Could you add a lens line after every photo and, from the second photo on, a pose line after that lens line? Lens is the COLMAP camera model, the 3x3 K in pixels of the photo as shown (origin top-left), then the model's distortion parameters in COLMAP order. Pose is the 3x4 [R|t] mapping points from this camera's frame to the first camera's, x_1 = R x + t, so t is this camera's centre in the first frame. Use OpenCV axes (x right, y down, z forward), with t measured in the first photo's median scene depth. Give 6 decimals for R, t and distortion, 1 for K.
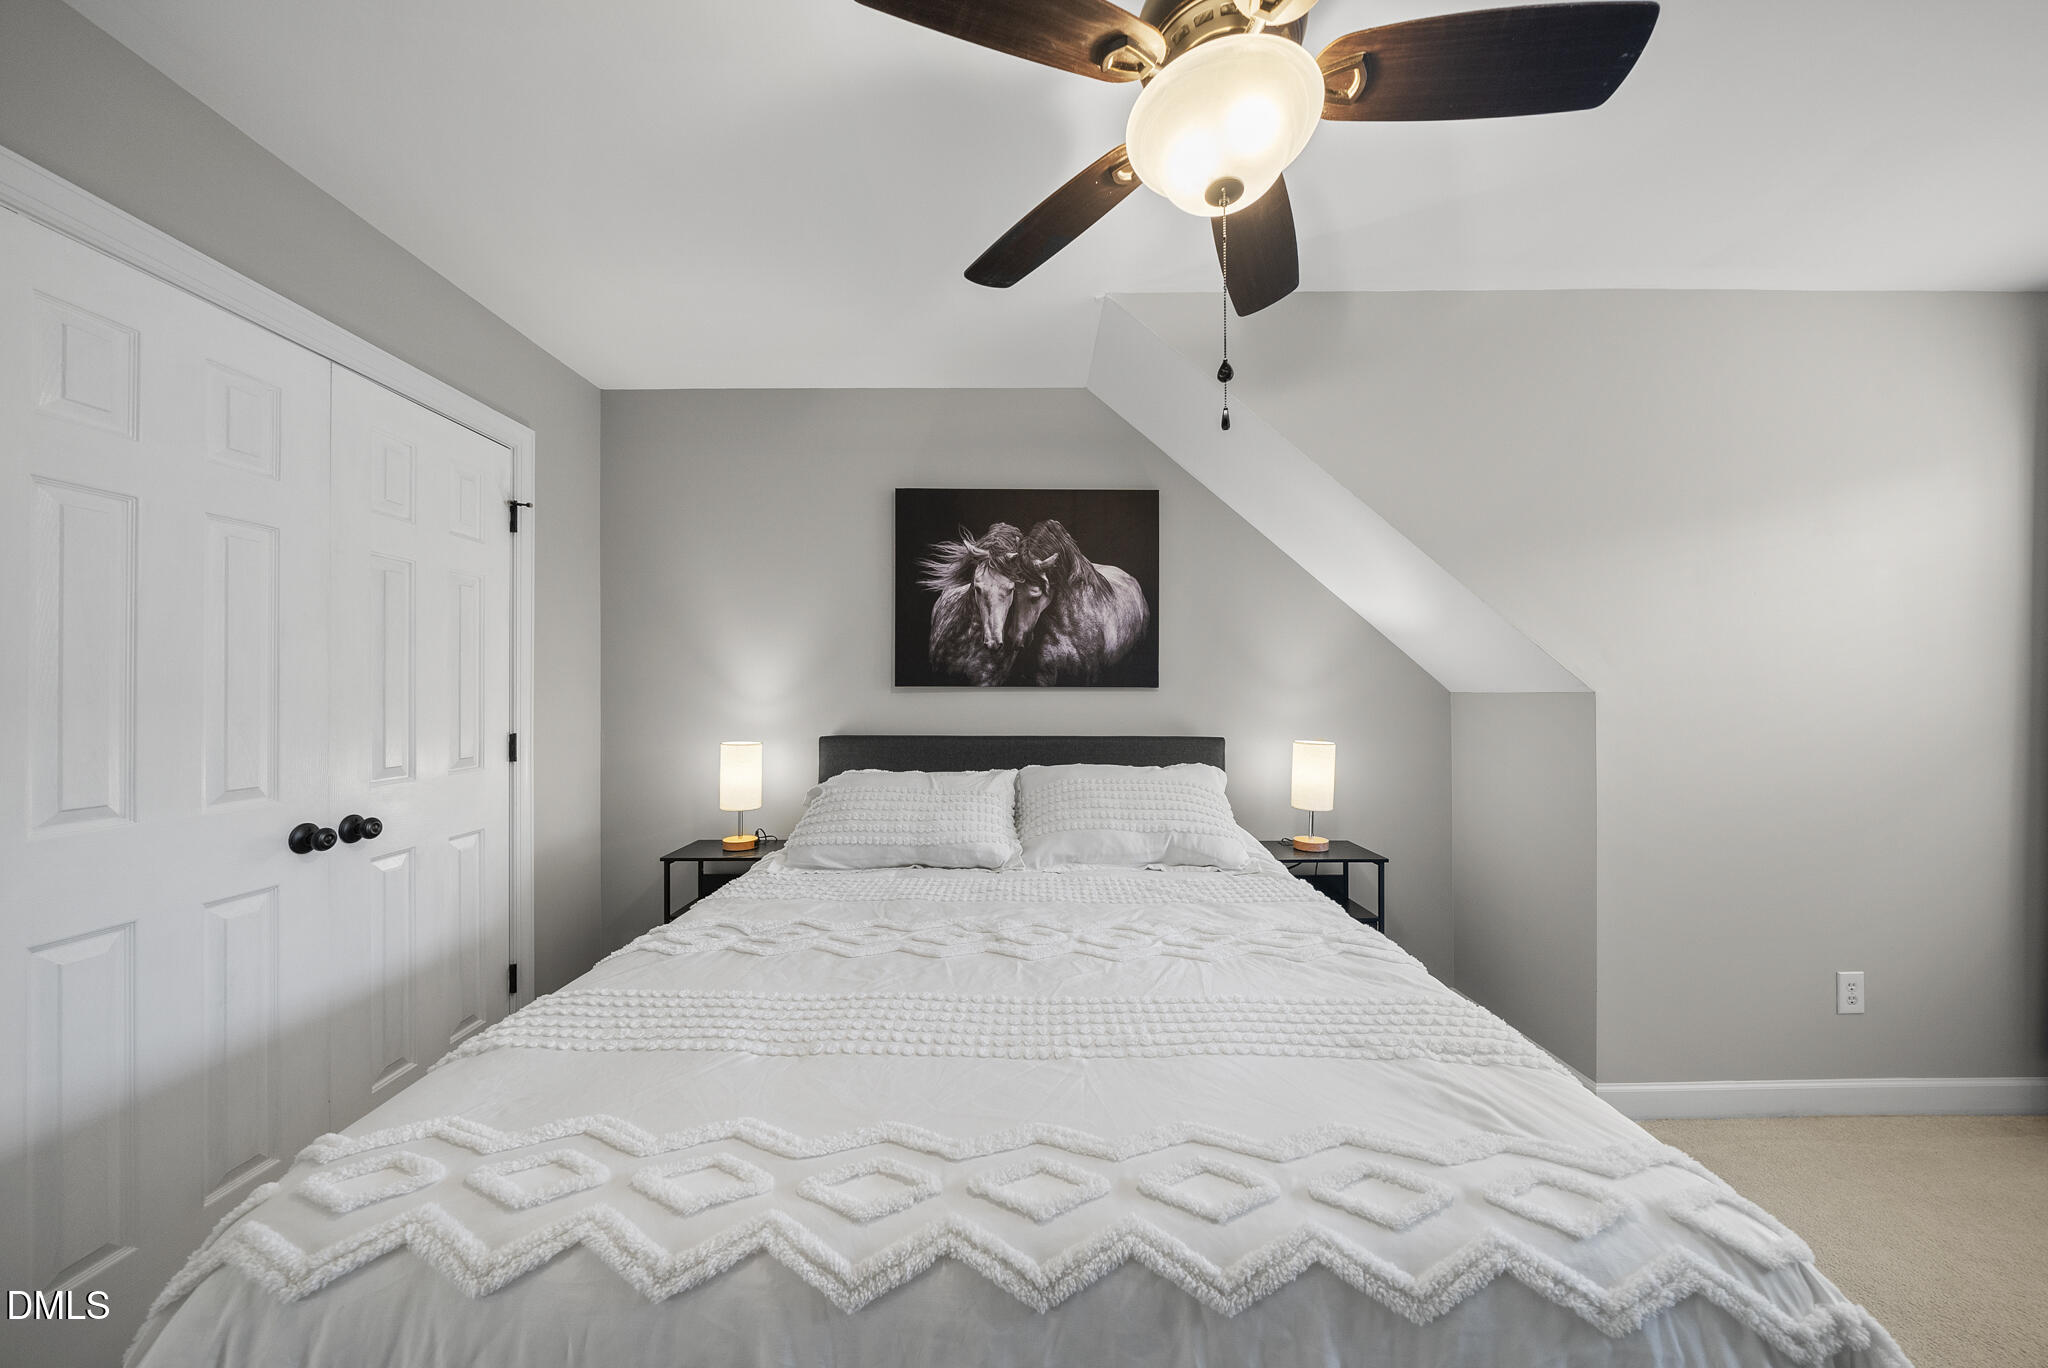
lens RADIAL K [[711.0, 0, 1027.0], [0, 711.0, 684.1], [0, 0, 1]] dist [-0.008924, 0.000346]
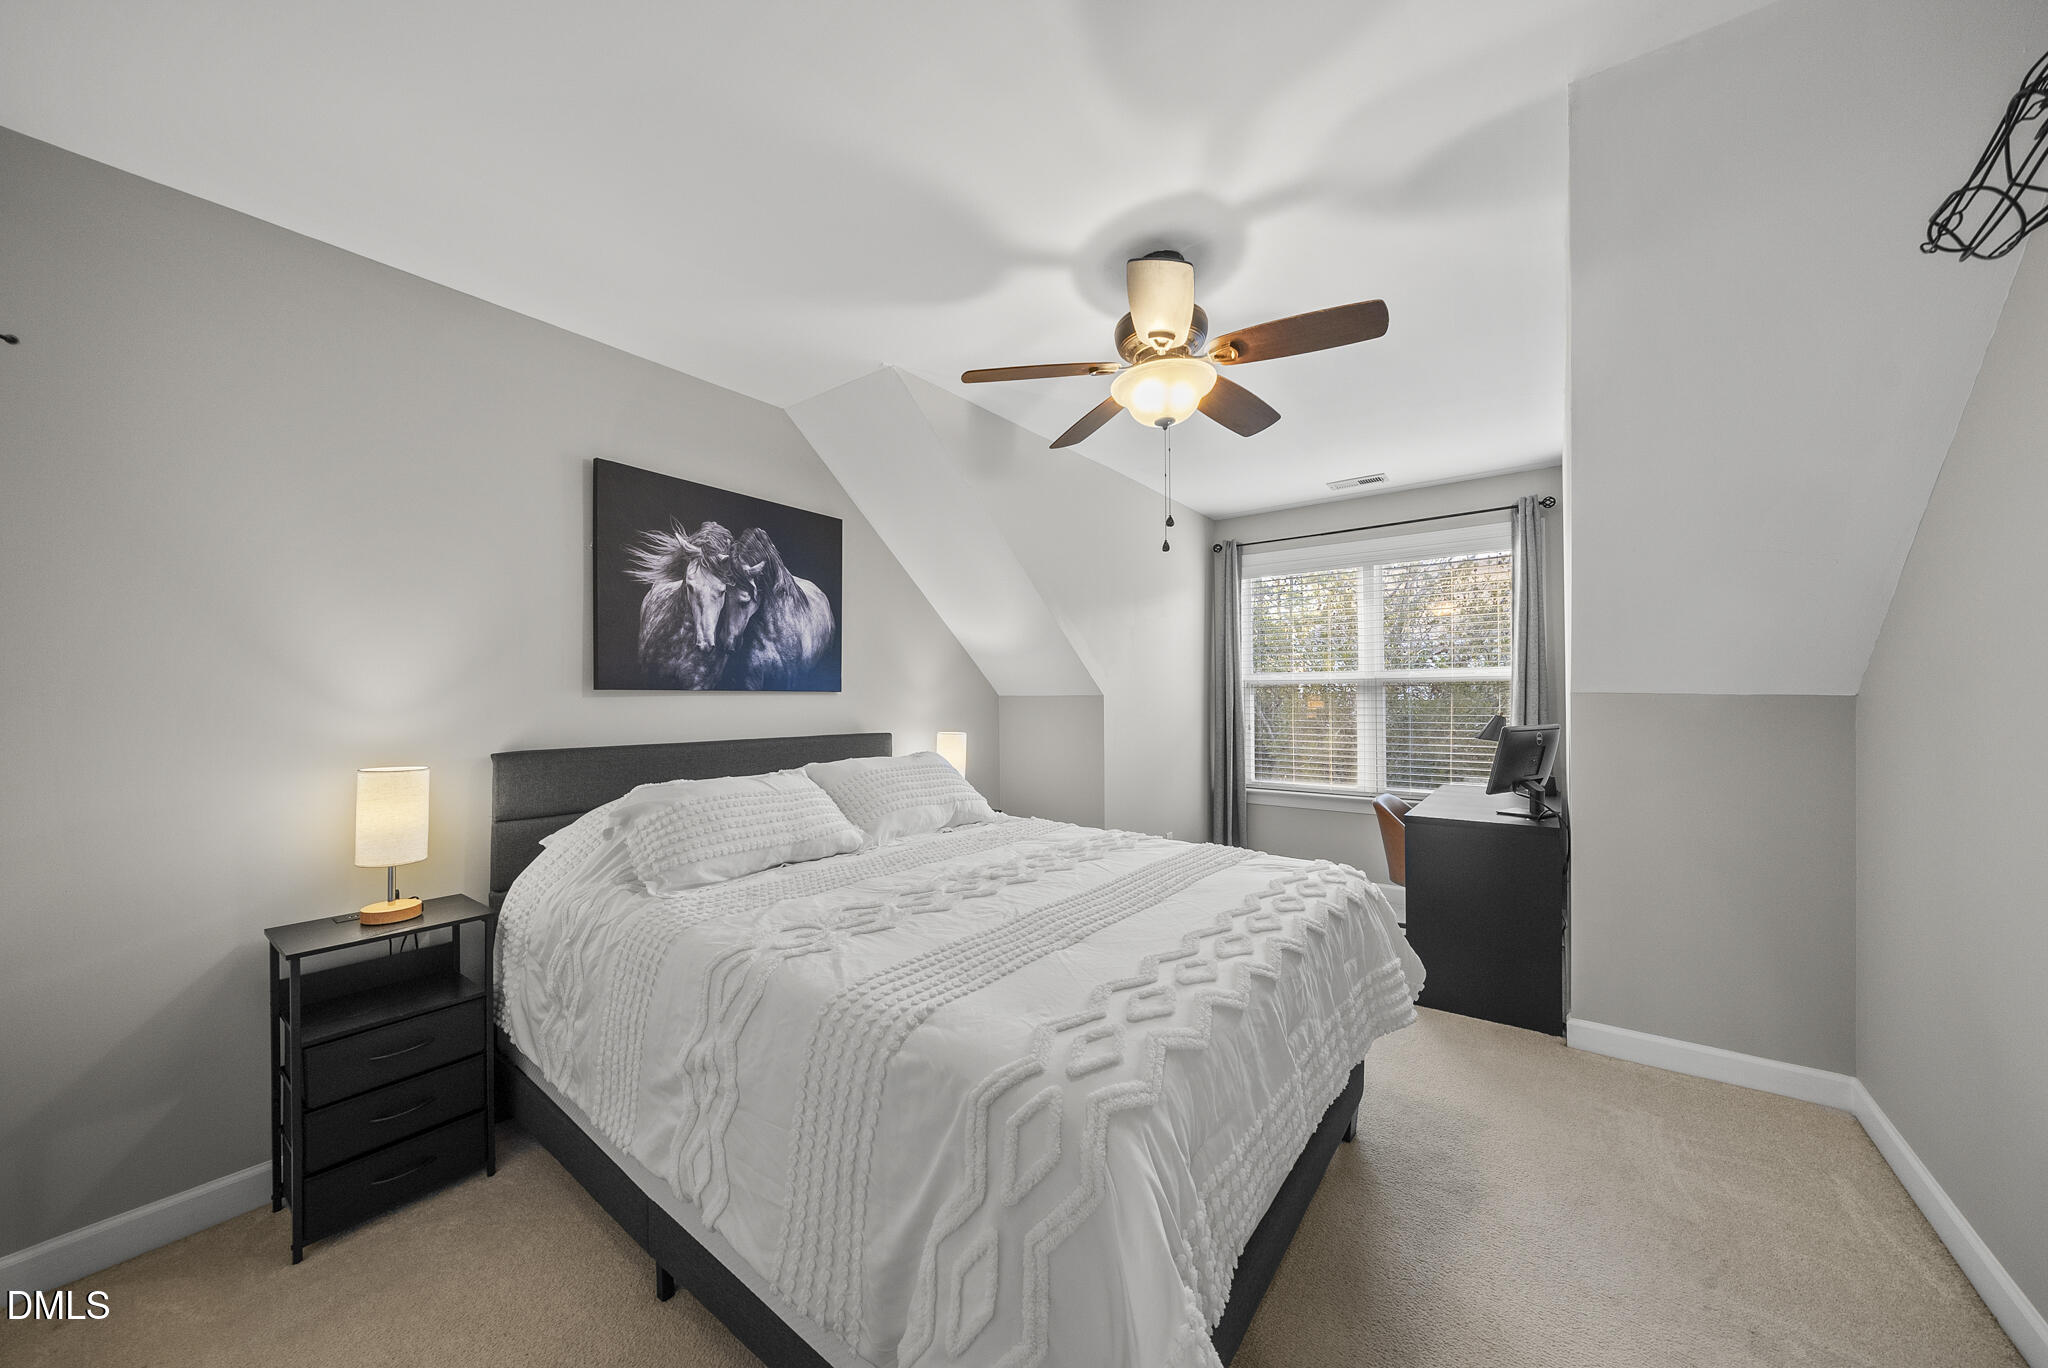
lens RADIAL K [[711.0, 0, 1029.9], [0, 711.0, 691.1], [0, 0, 1]] dist [-0.008924, 0.000346]
pose [[0.596712, 0.003847, 0.802446, -0.554788], [-0.005225, 0.999986, -0.000909, 0.003049], [-0.802438, -0.003651, 0.596724, 0.073311]]
